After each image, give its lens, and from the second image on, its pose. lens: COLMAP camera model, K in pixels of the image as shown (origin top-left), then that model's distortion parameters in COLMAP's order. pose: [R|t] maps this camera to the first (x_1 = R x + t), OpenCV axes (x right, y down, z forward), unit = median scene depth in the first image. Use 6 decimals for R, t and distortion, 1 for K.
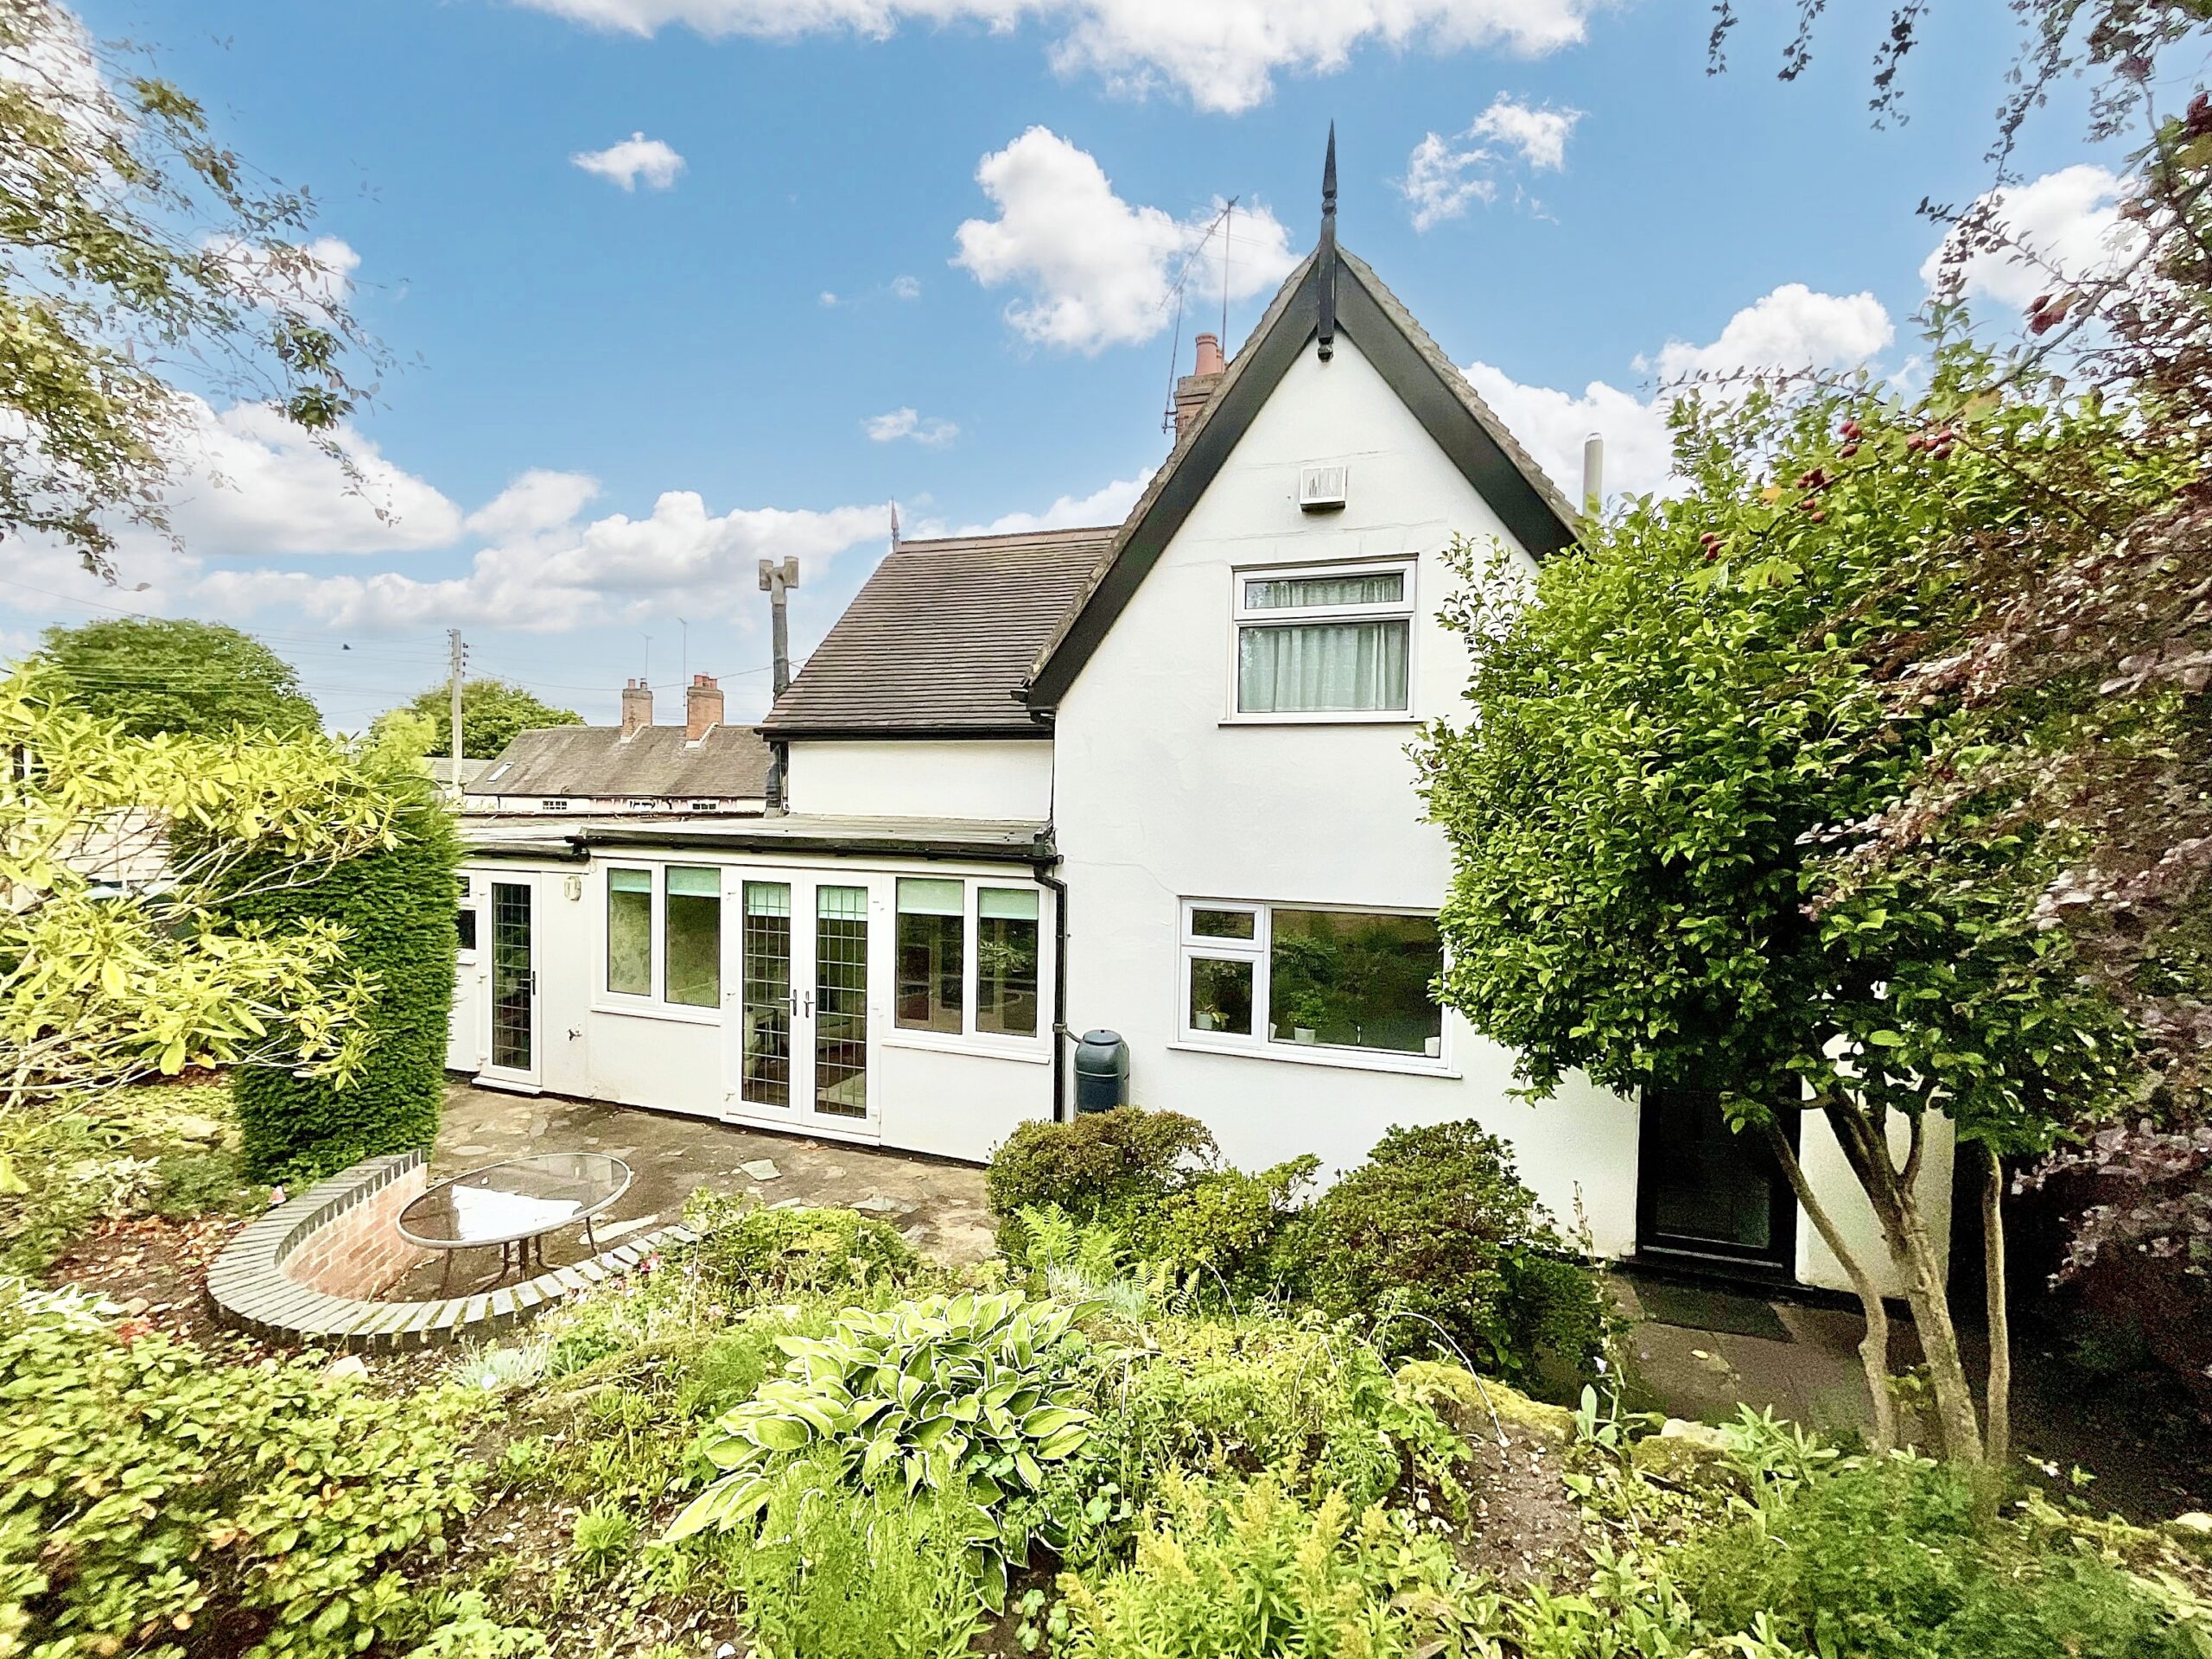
lens RADIAL K [[887.5, 0, 1107.8], [0, 887.5, 827.3], [0, 0, 1]] dist [0.000562, -0.003163]
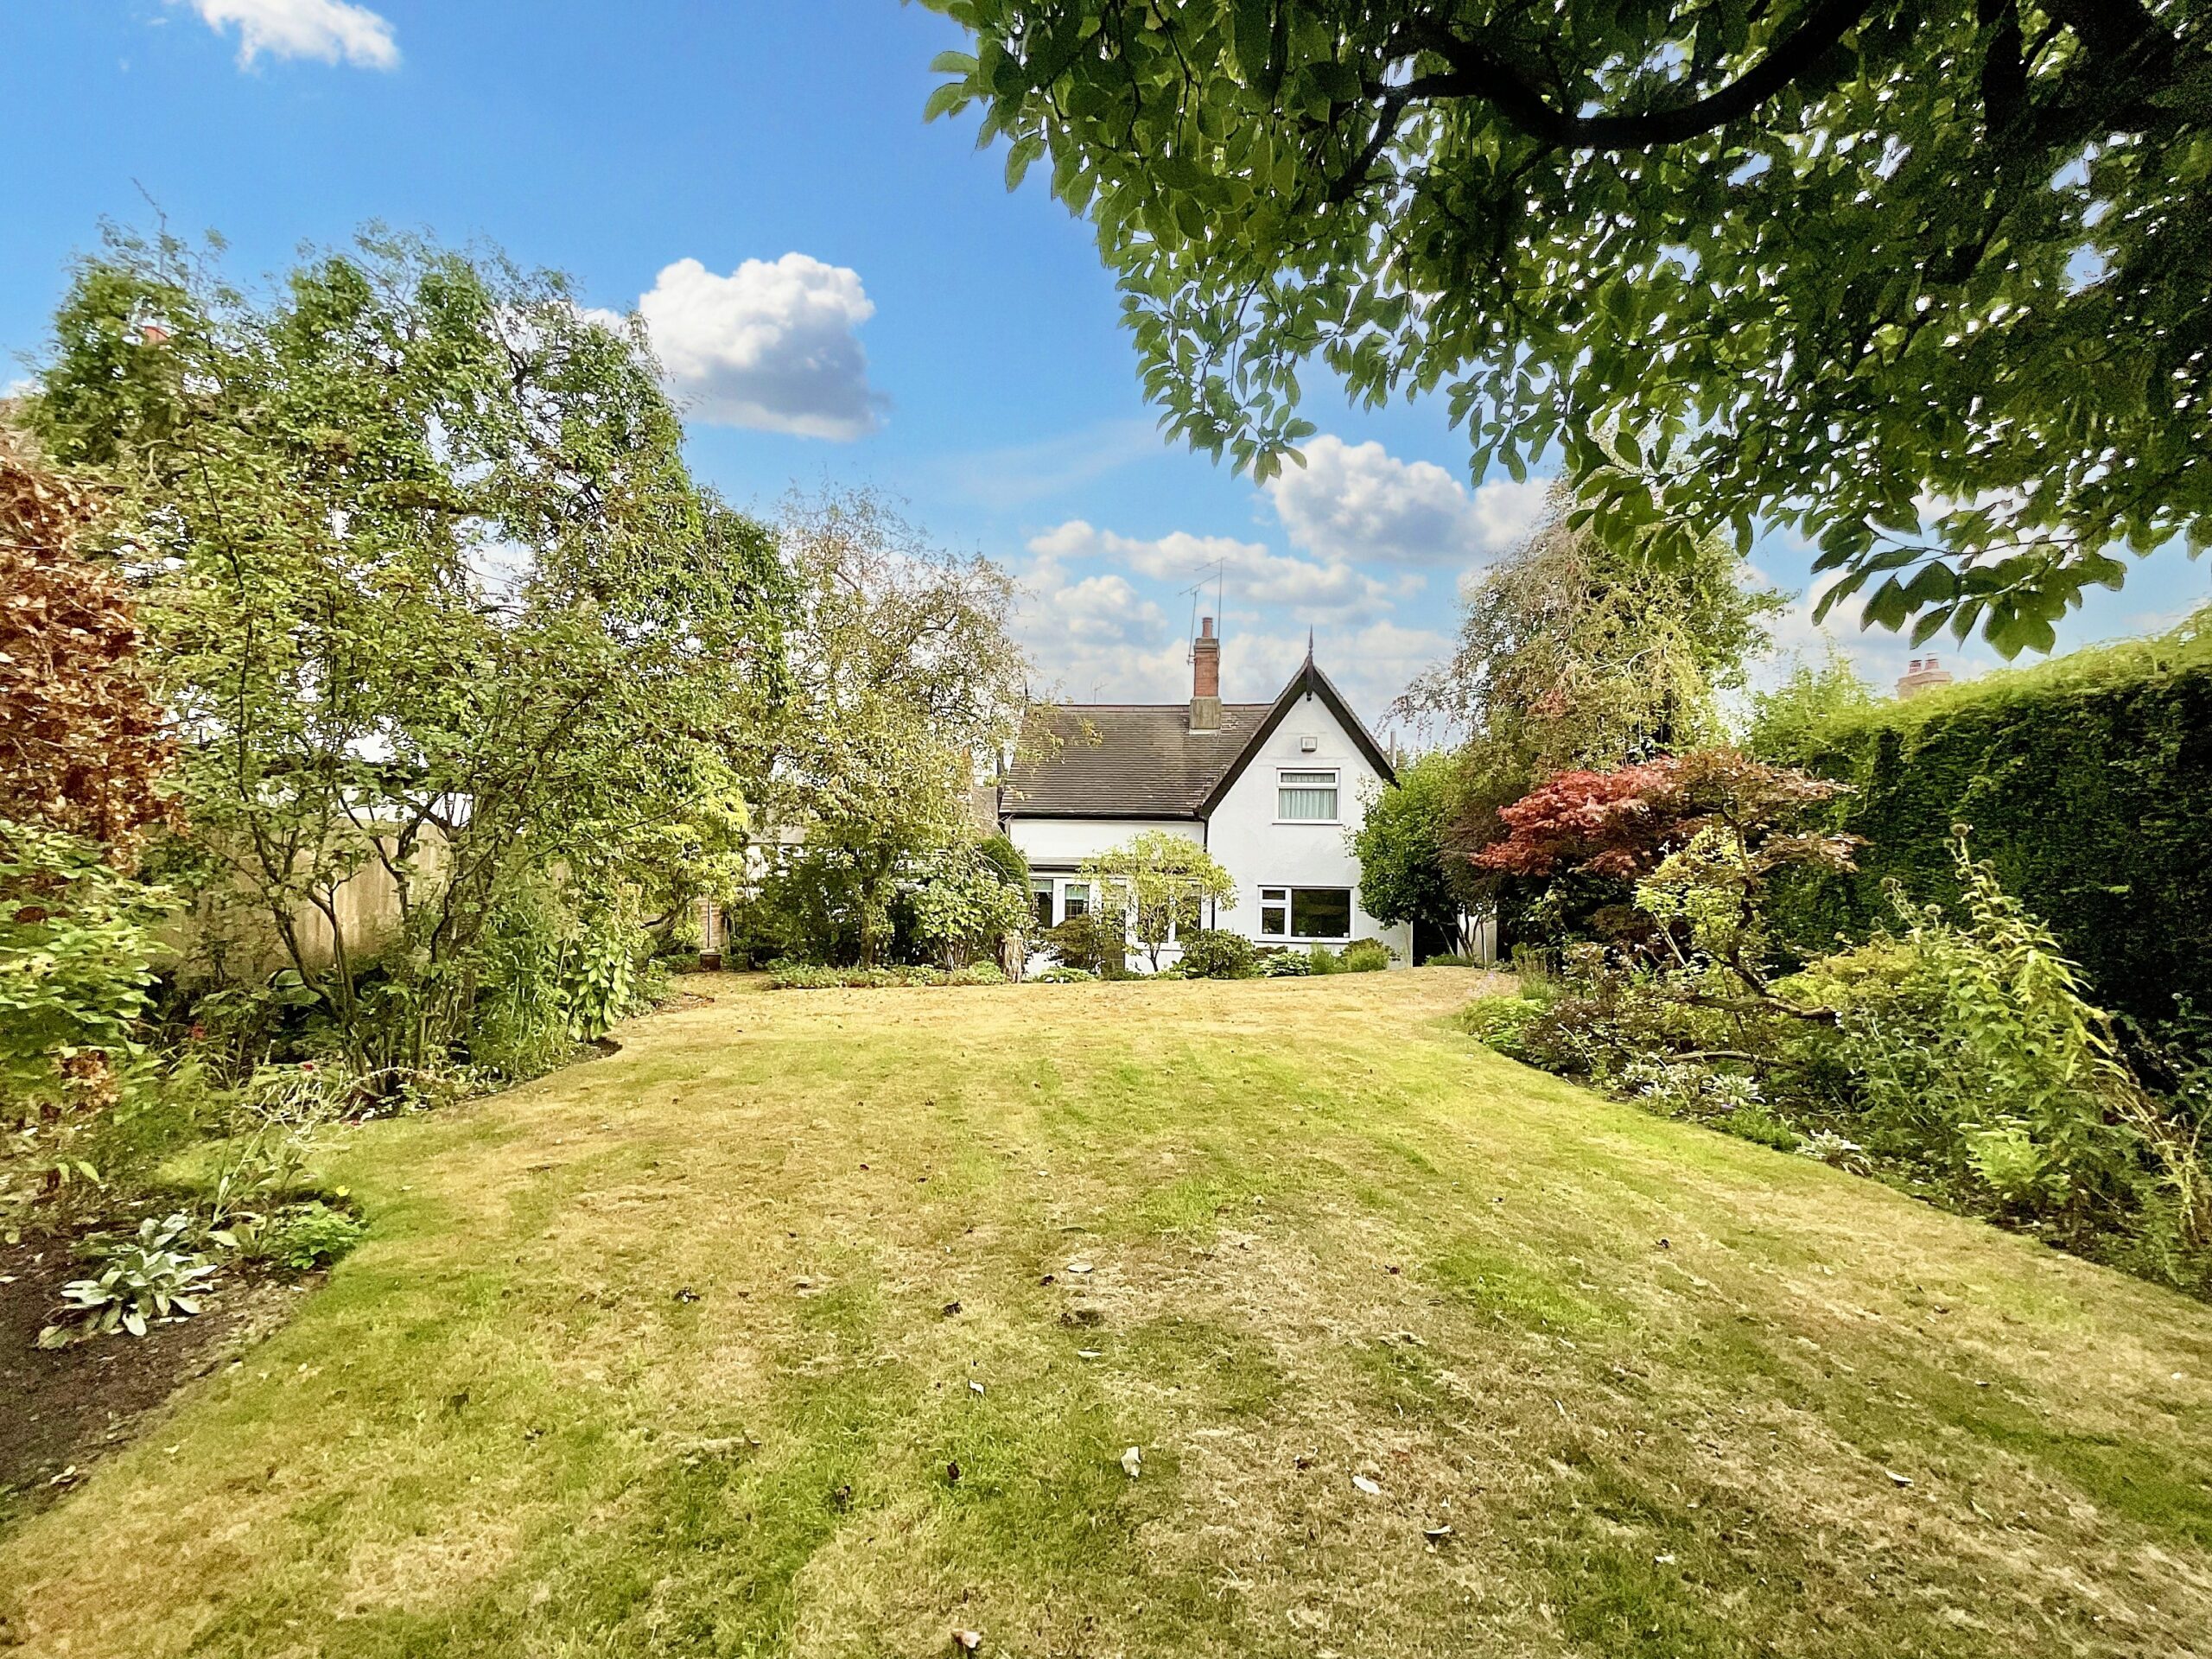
lens RADIAL K [[887.5, 0, 1104.8], [0, 887.5, 829.2], [0, 0, 1]] dist [0.000562, -0.003163]
pose [[0.971111, 0.013901, 0.238222, -1.086220], [-0.002478, 0.998836, -0.048181, 0.039444], [-0.238614, 0.046198, 0.970015, -1.635220]]
